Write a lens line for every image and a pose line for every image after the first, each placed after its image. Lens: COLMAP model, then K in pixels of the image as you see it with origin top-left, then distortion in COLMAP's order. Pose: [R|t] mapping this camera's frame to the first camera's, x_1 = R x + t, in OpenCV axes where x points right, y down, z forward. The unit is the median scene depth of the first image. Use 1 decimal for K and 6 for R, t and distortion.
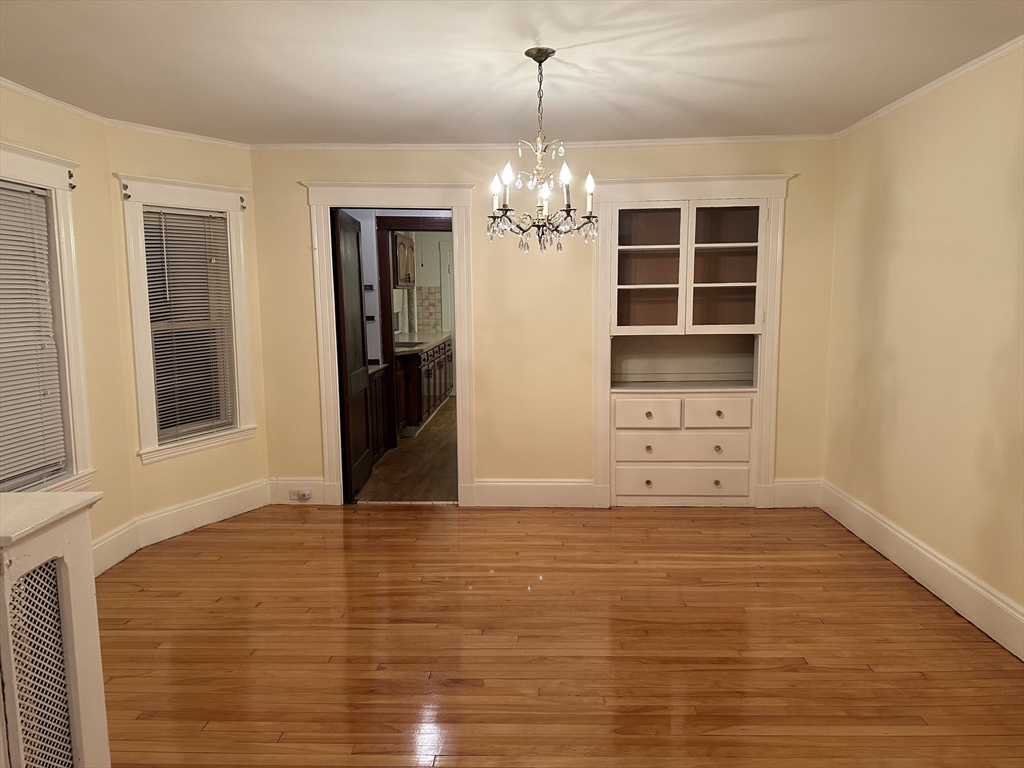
lens RADIAL K [[718.1, 0, 515.4], [0, 718.1, 384.3], [0, 0, 1]] dist [-0.004828, -0.001574]
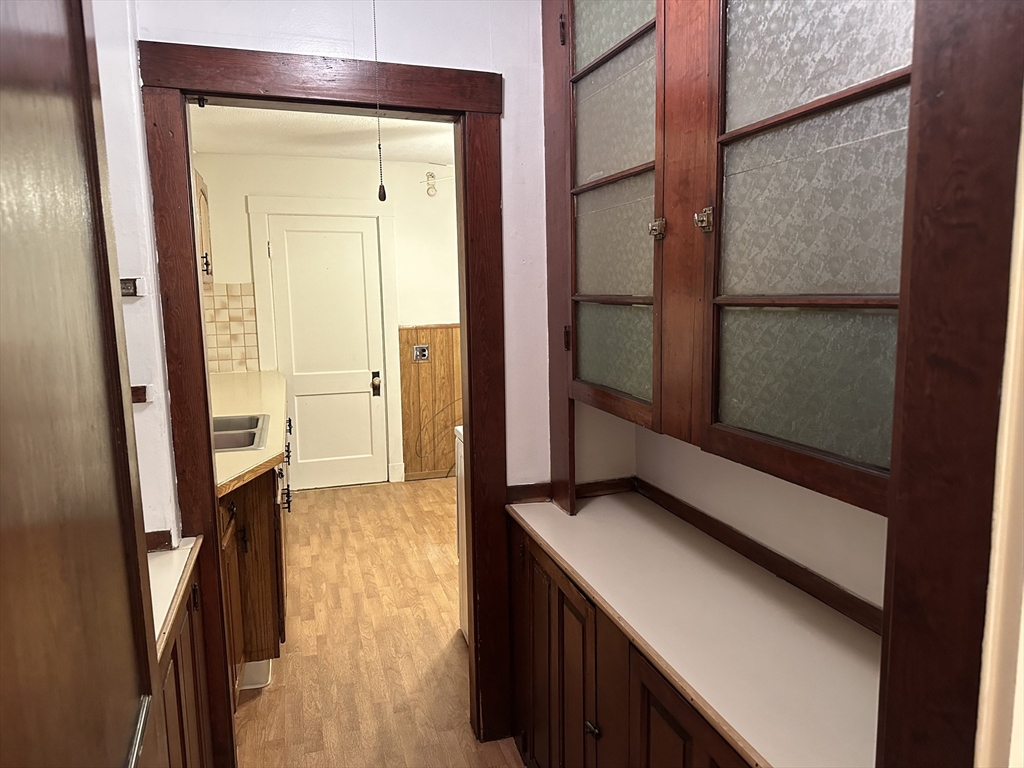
lens RADIAL K [[718.1, 0, 512.0], [0, 718.1, 383.8], [0, 0, 1]] dist [-0.004828, -0.001574]
pose [[0.942842, -0.041100, 0.330695, -0.102054], [0.040157, 0.999146, 0.009687, -0.061912], [-0.330811, 0.004146, 0.943688, 0.452822]]
